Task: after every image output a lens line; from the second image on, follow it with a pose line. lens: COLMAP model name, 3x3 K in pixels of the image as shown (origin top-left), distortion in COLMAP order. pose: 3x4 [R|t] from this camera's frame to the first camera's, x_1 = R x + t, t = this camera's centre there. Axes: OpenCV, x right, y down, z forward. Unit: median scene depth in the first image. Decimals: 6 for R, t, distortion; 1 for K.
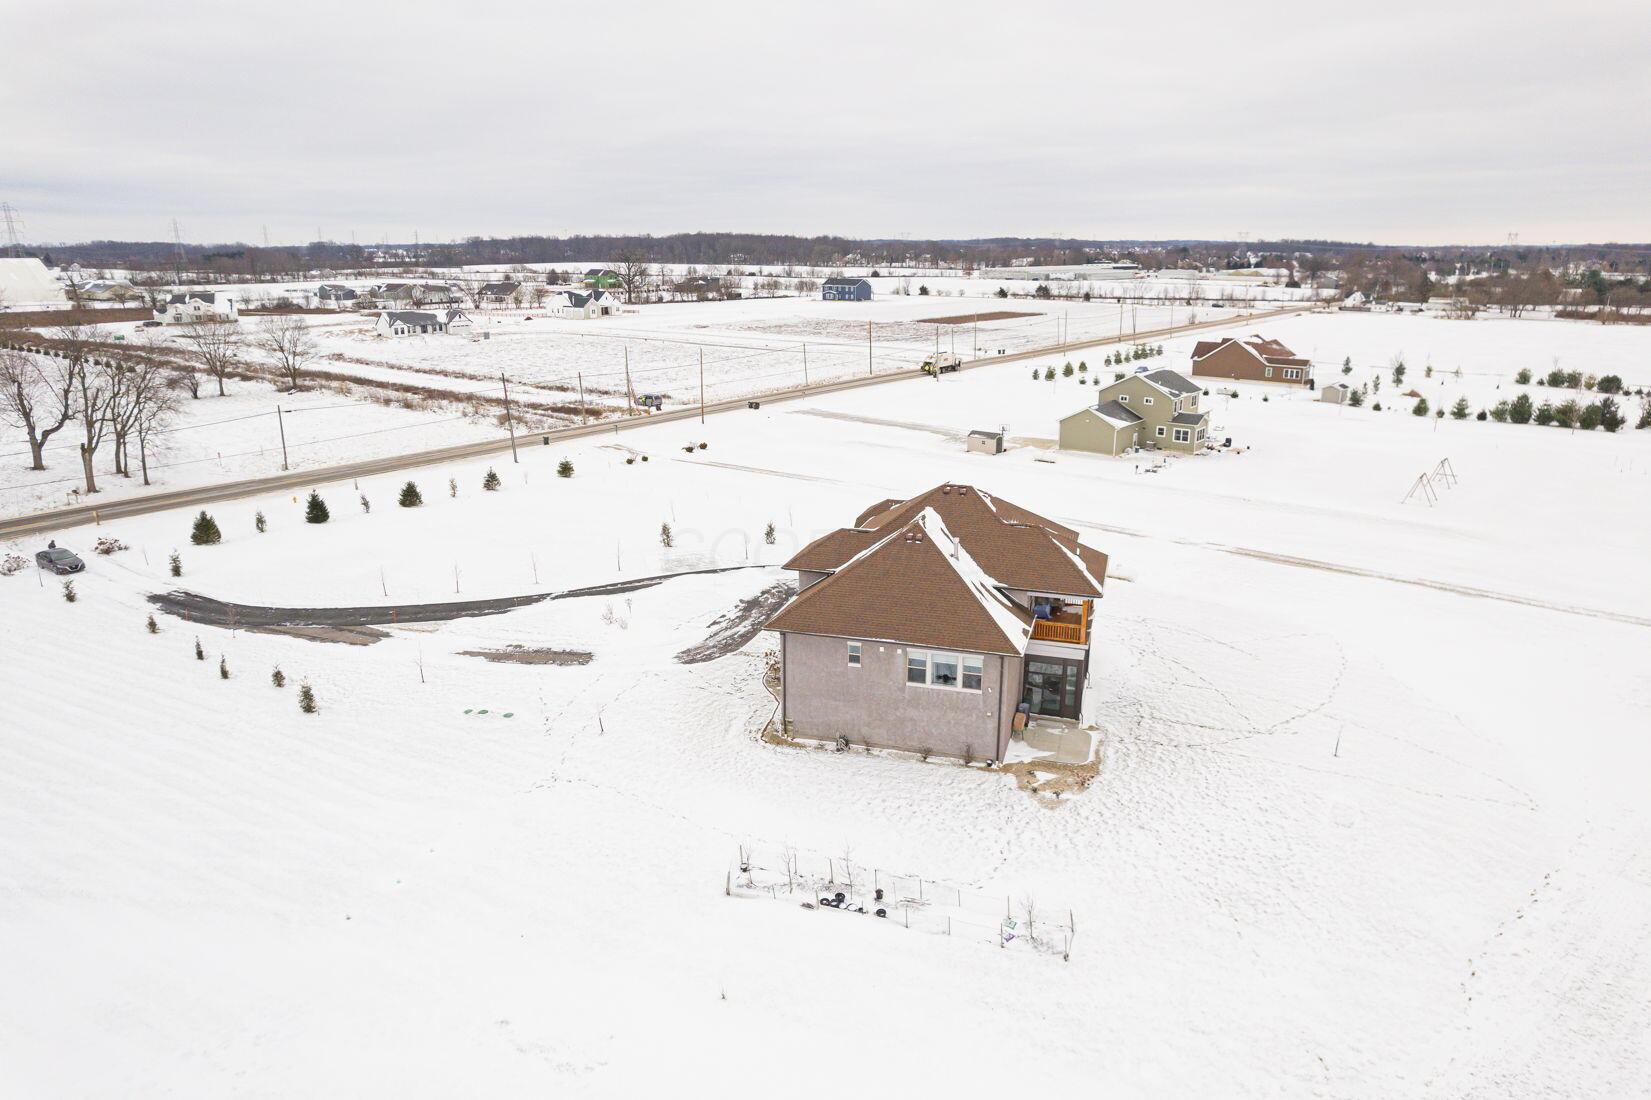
lens RADIAL K [[1056.5, 0, 830.8], [0, 1056.5, 562.5], [0, 0, 1]] dist [-0.059245, 0.035554]
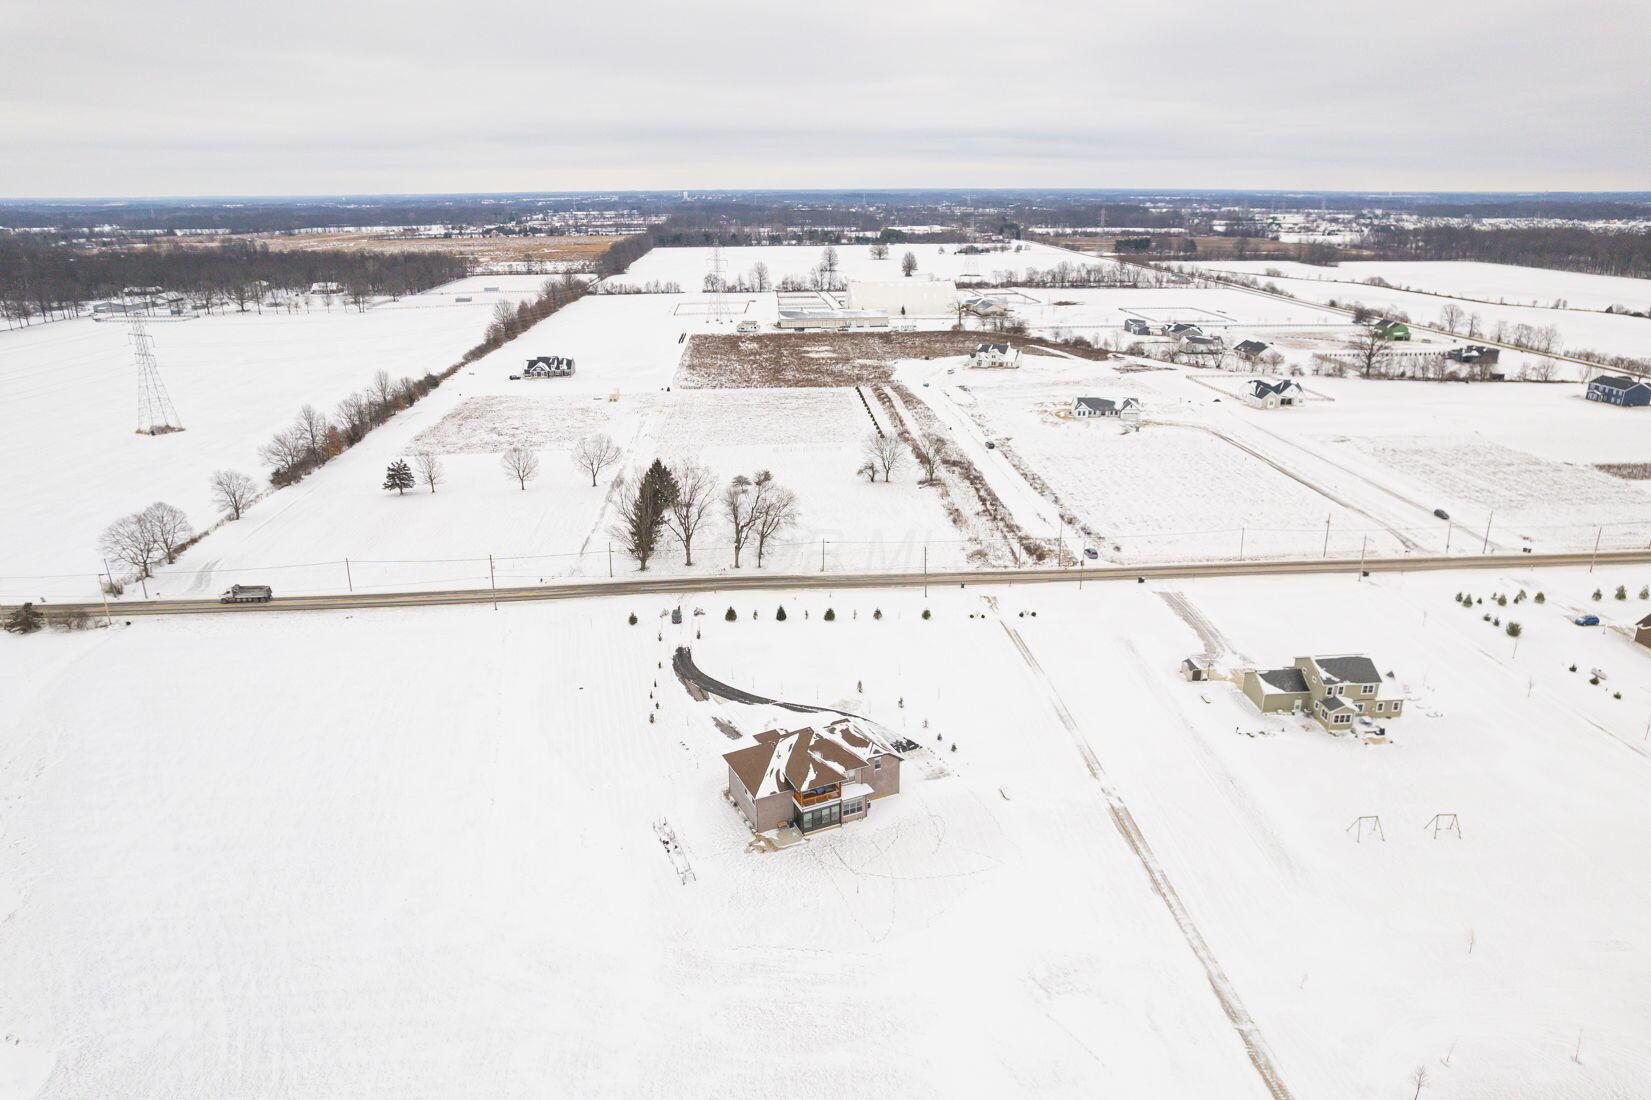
lens RADIAL K [[1056.5, 0, 830.3], [0, 1056.5, 545.5], [0, 0, 1]] dist [-0.059245, 0.035554]
pose [[0.668231, 0.238309, -0.704753, 1.444714], [-0.212396, 0.968991, 0.126270, -0.655182], [0.712991, 0.065309, 0.698125, -0.596980]]
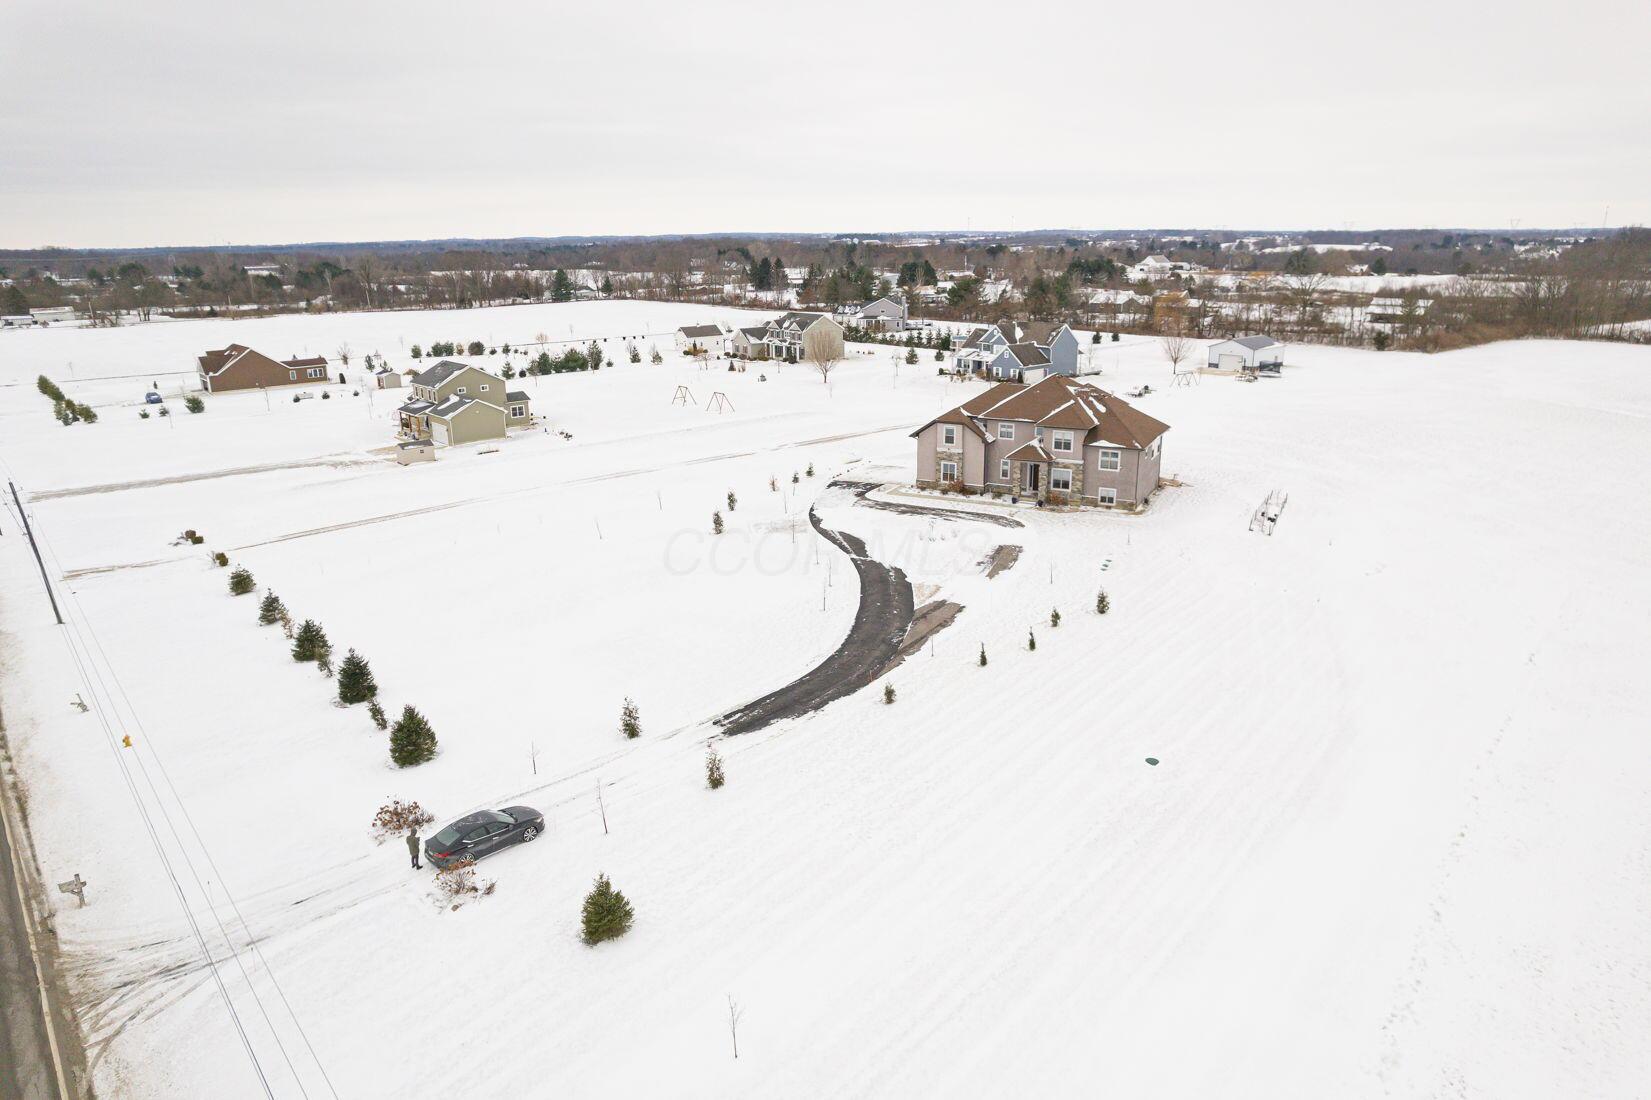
lens RADIAL K [[1056.5, 0, 829.6], [0, 1056.5, 550.2], [0, 0, 1]] dist [-0.059245, 0.035554]
pose [[0.195141, -0.282145, 0.939316, -1.375638], [0.300069, 0.928977, 0.216701, -0.237181], [-0.933744, 0.239573, 0.265945, 0.759058]]
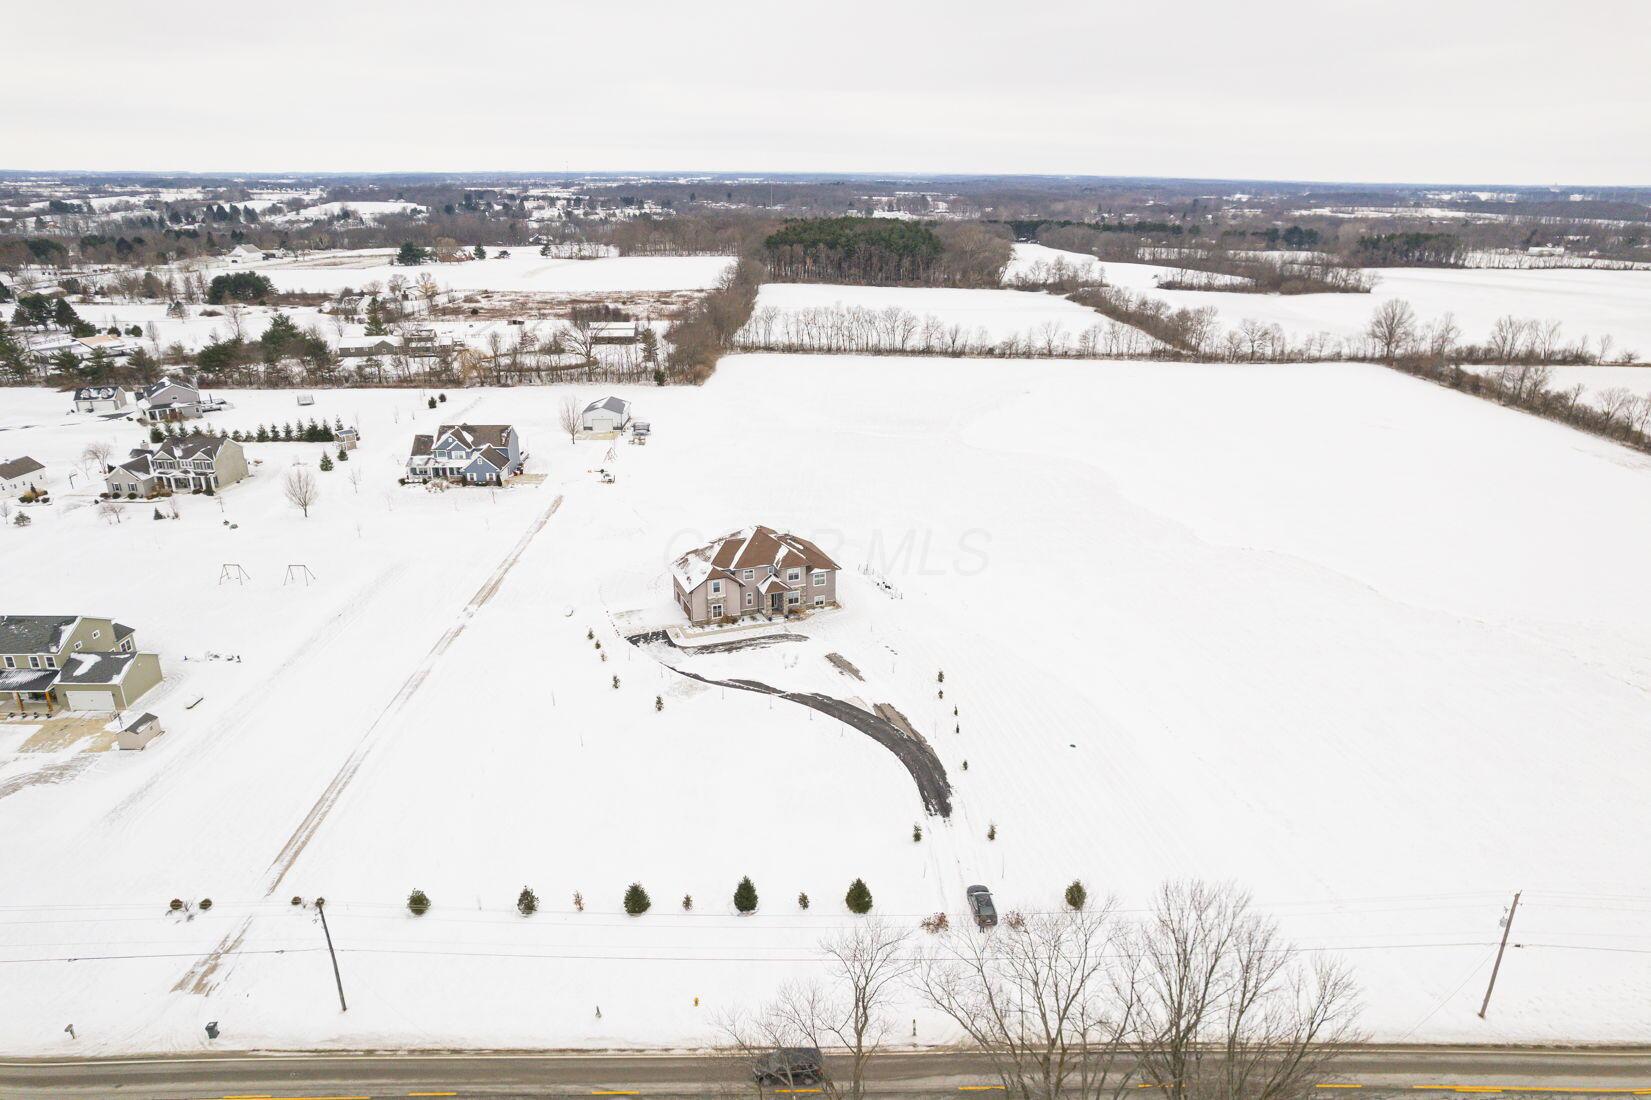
lens RADIAL K [[1056.5, 0, 821.9], [0, 1056.5, 558.0], [0, 0, 1]] dist [-0.059245, 0.035554]
pose [[-0.617601, -0.272655, 0.737719, -1.577328], [0.228174, 0.835530, 0.499827, -1.041346], [-0.752666, 0.477021, -0.453811, 1.692719]]
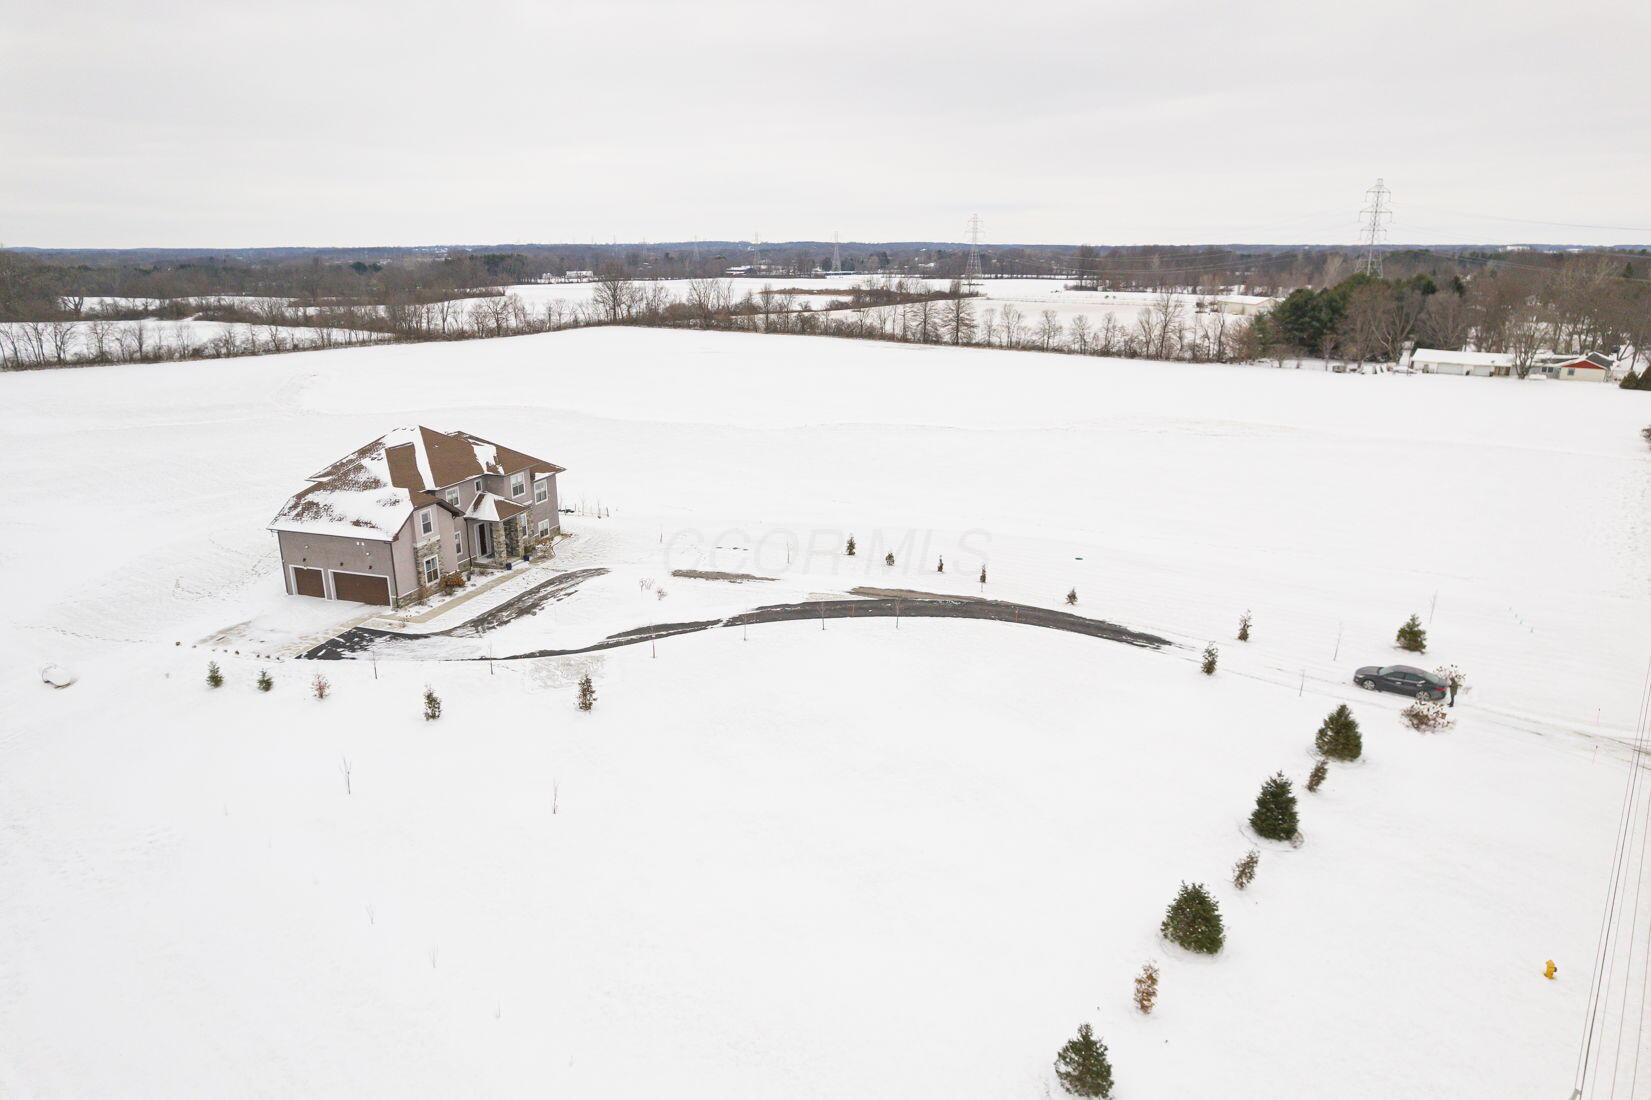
lens RADIAL K [[1056.5, 0, 834.2], [0, 1056.5, 549.4], [0, 0, 1]] dist [-0.059245, 0.035554]
pose [[-0.999827, -0.004187, 0.018117, -0.403120], [0.006429, 0.836402, 0.548079, -0.586881], [-0.017448, 0.548101, -0.836230, 1.854600]]
